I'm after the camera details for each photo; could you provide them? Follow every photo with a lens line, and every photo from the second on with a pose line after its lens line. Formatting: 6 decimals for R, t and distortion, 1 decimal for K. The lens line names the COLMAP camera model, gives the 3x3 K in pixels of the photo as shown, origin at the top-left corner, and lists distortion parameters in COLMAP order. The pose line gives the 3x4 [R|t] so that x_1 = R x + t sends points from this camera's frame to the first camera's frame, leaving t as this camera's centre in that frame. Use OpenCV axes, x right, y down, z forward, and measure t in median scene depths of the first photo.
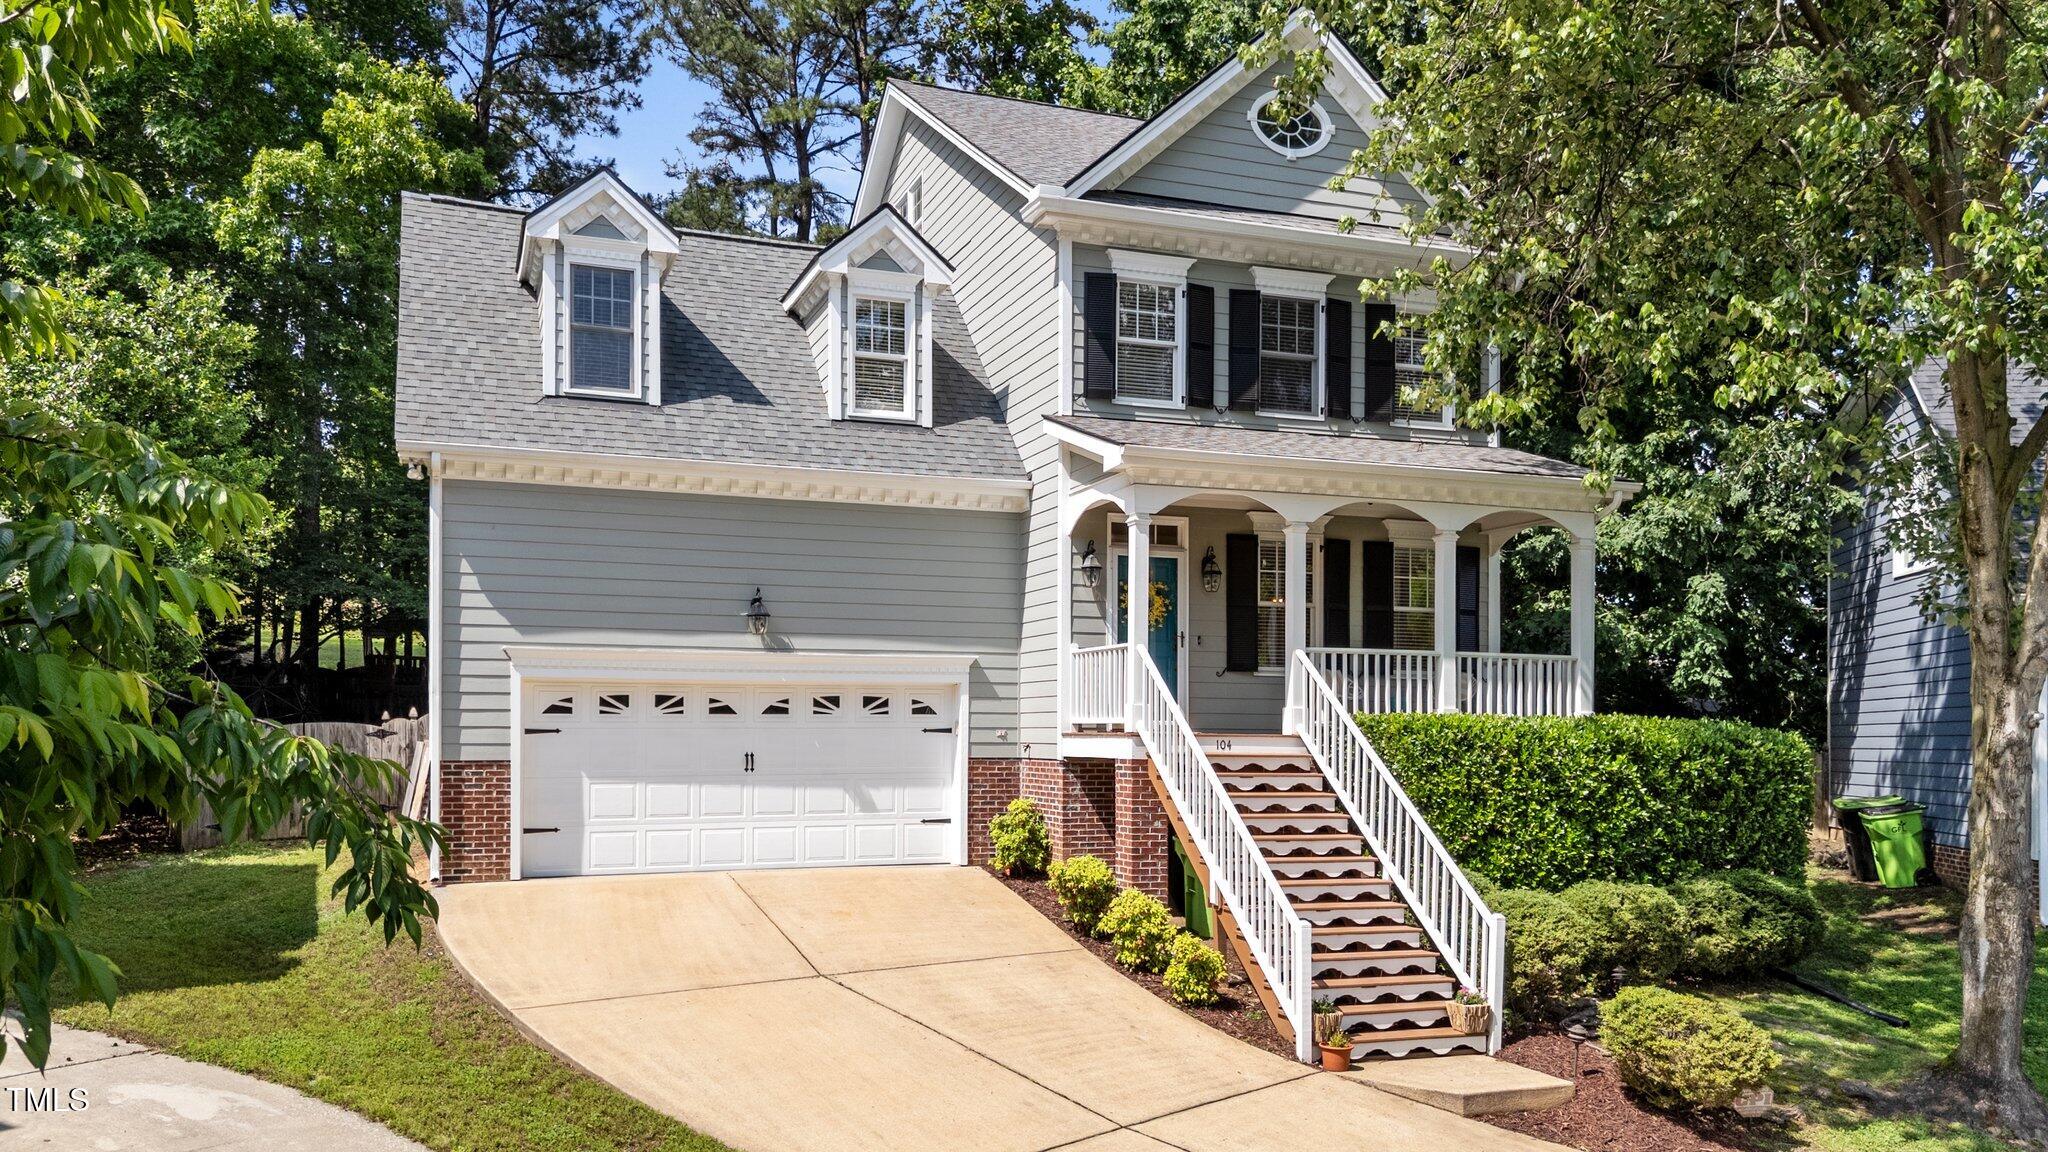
lens RADIAL K [[1515.1, 0, 1017.6], [0, 1515.1, 717.5], [0, 0, 1]] dist [0.042684, -0.004708]
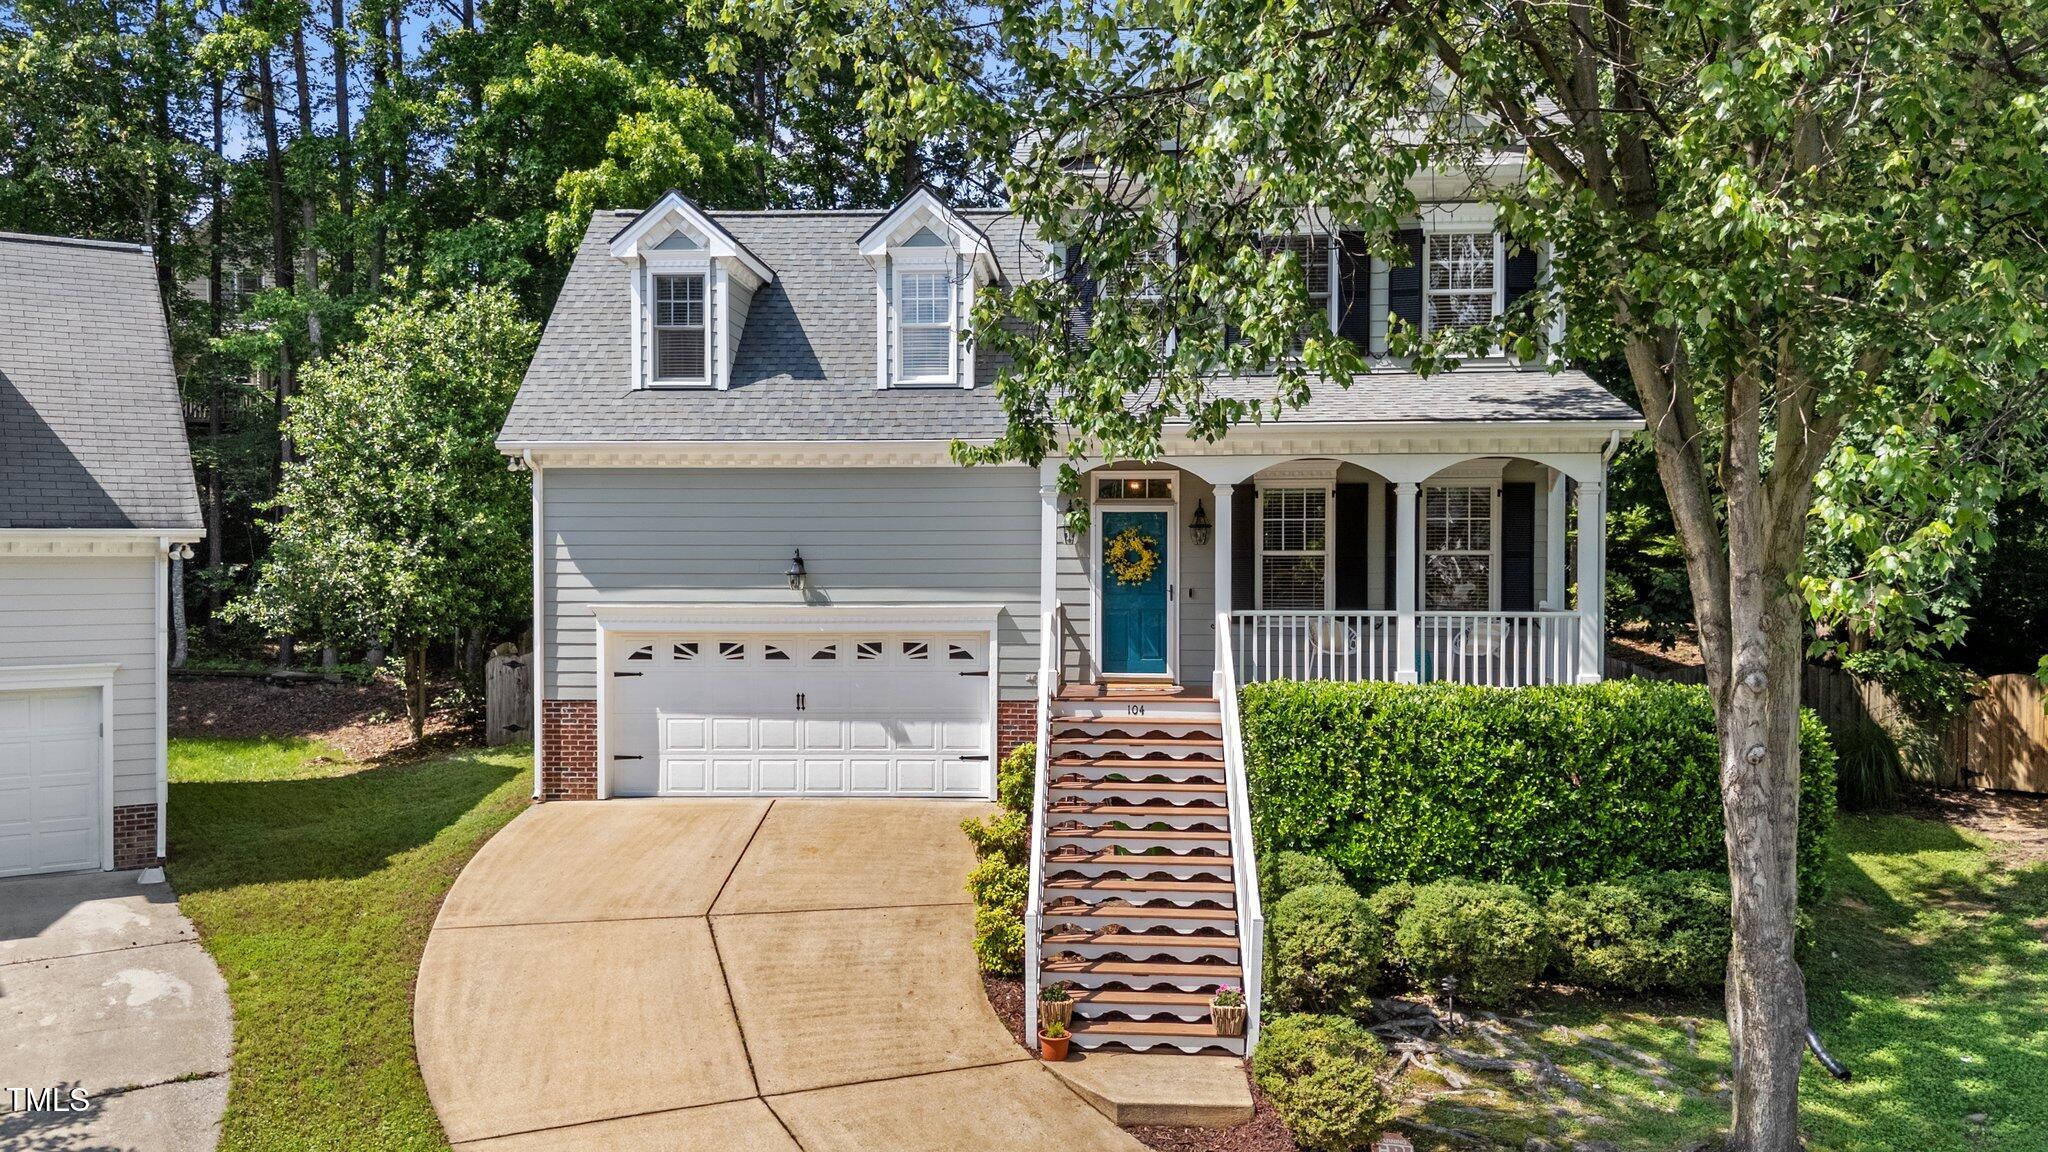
lens RADIAL K [[1498.1, 0, 1038.6], [0, 1498.1, 601.1], [0, 0, 1]] dist [0.069531, -0.003615]
pose [[0.910850, 0.003618, -0.412721, 0.446399], [0.007688, 0.999639, 0.025730, -0.073042], [0.412665, -0.026610, 0.910494, 0.060154]]
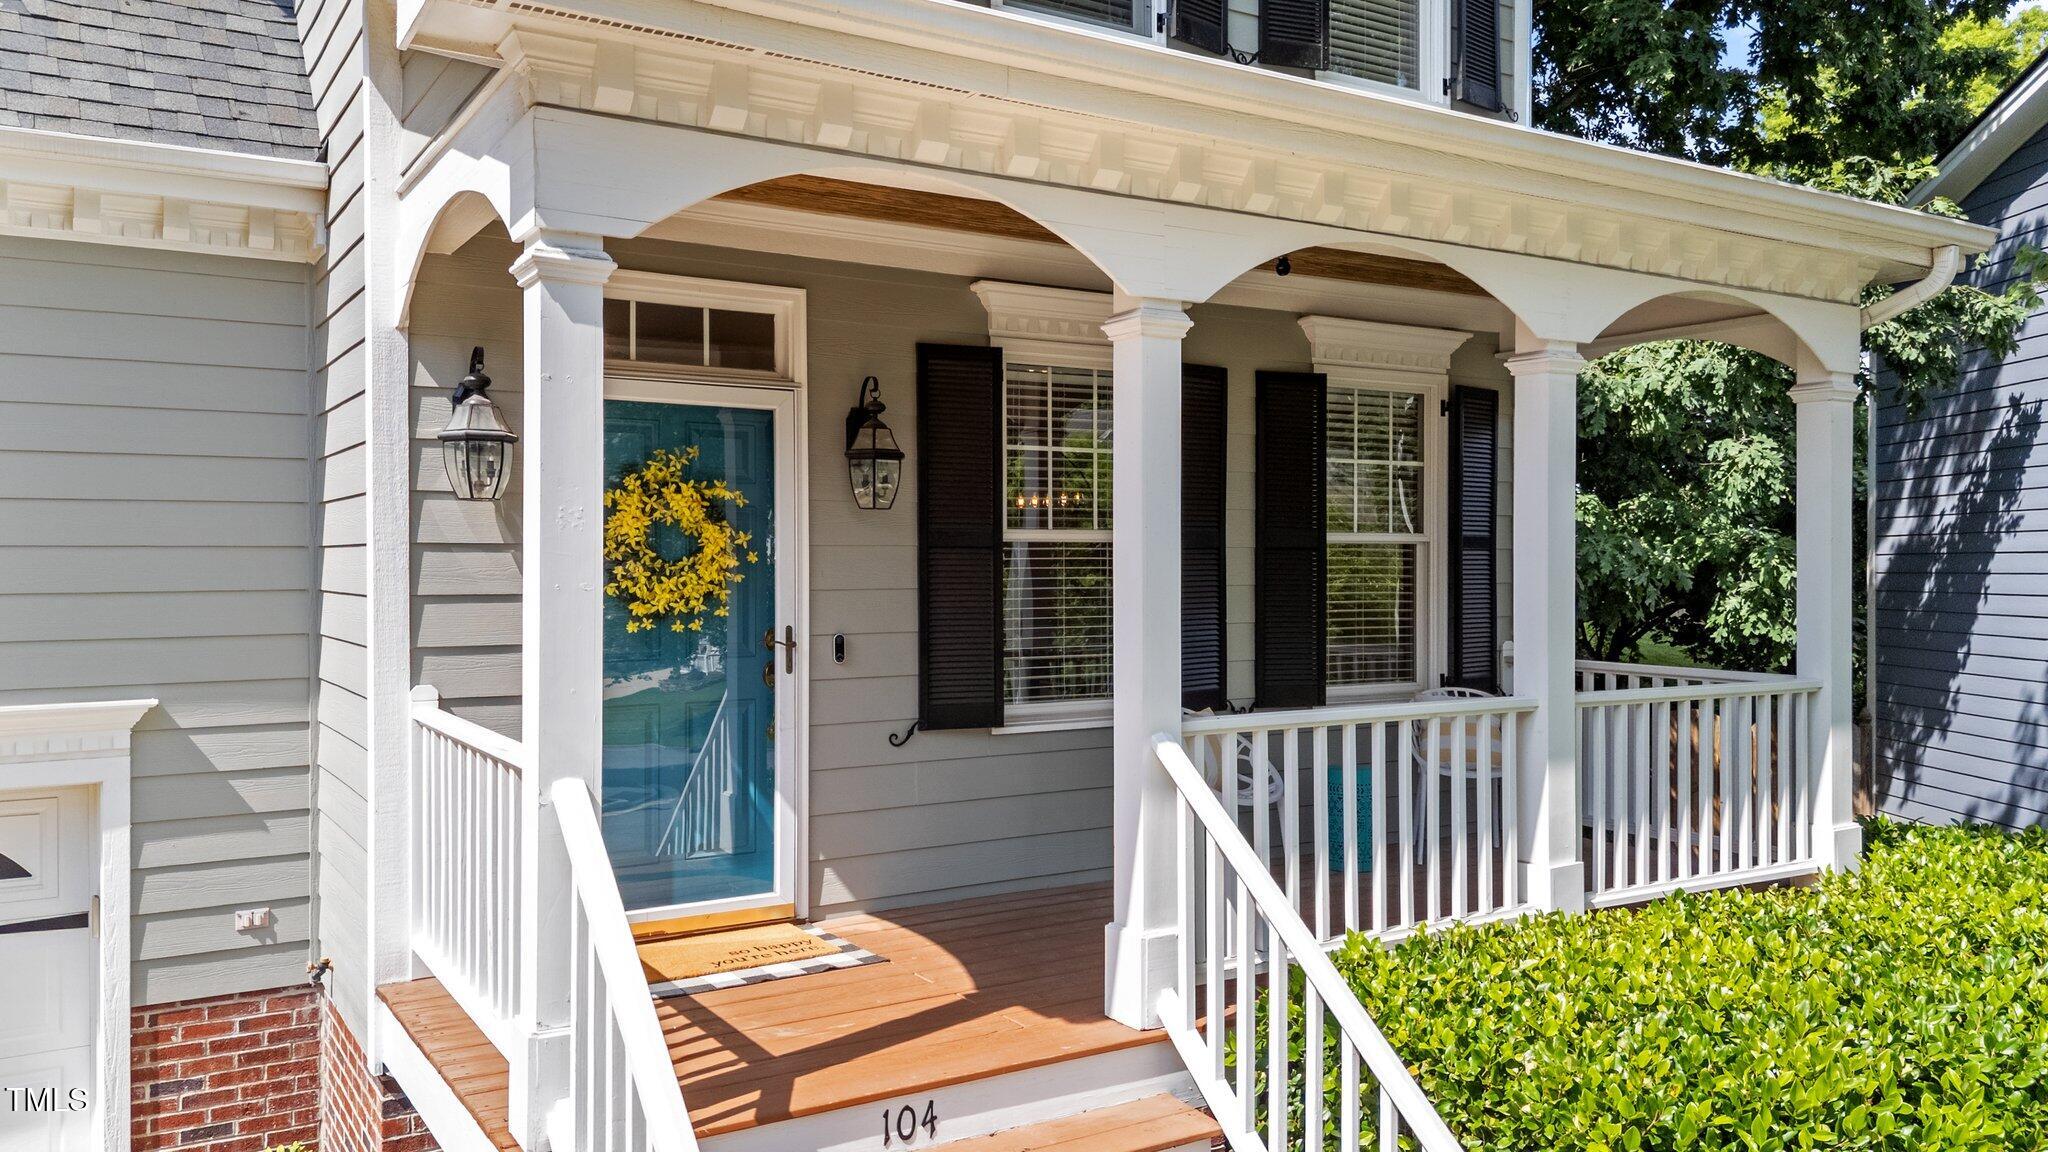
lens RADIAL K [[1488.4, 0, 1015.6], [0, 1488.4, 577.0], [0, 0, 1]] dist [0.050276, -0.047830]
pose [[0.980706, -0.007805, 0.195331, 0.095200], [0.004301, 0.999822, 0.018356, -0.074565], [-0.195439, -0.017162, 0.980566, 0.675409]]
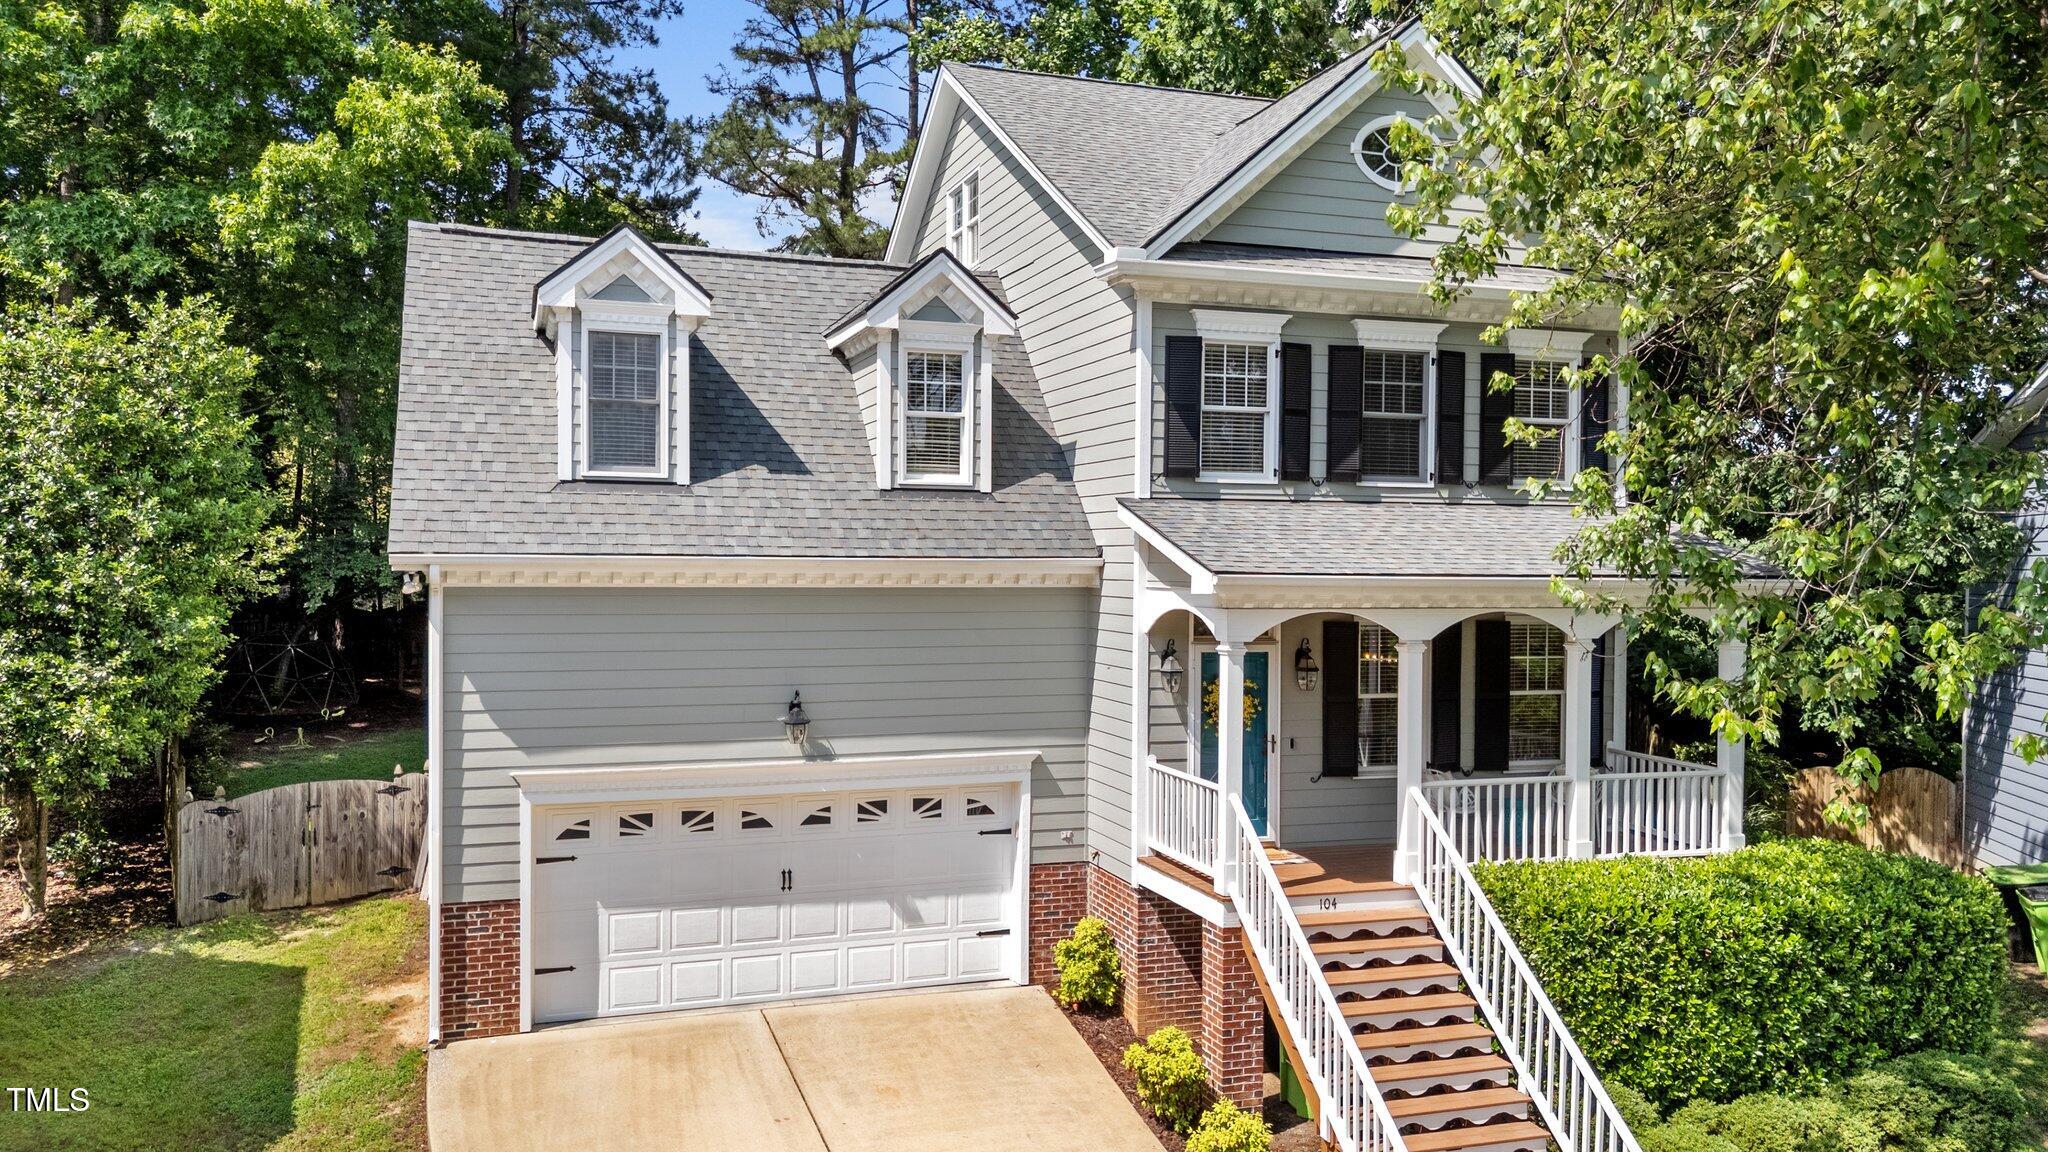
lens RADIAL K [[1488.4, 0, 1015.6], [0, 1488.4, 577.0], [0, 0, 1]] dist [0.050276, -0.047830]
pose [[0.999576, 0.005420, -0.028624, -0.017640], [-0.004752, 0.999716, 0.023343, -0.171529], [0.028742, -0.023197, 0.999318, 0.127997]]
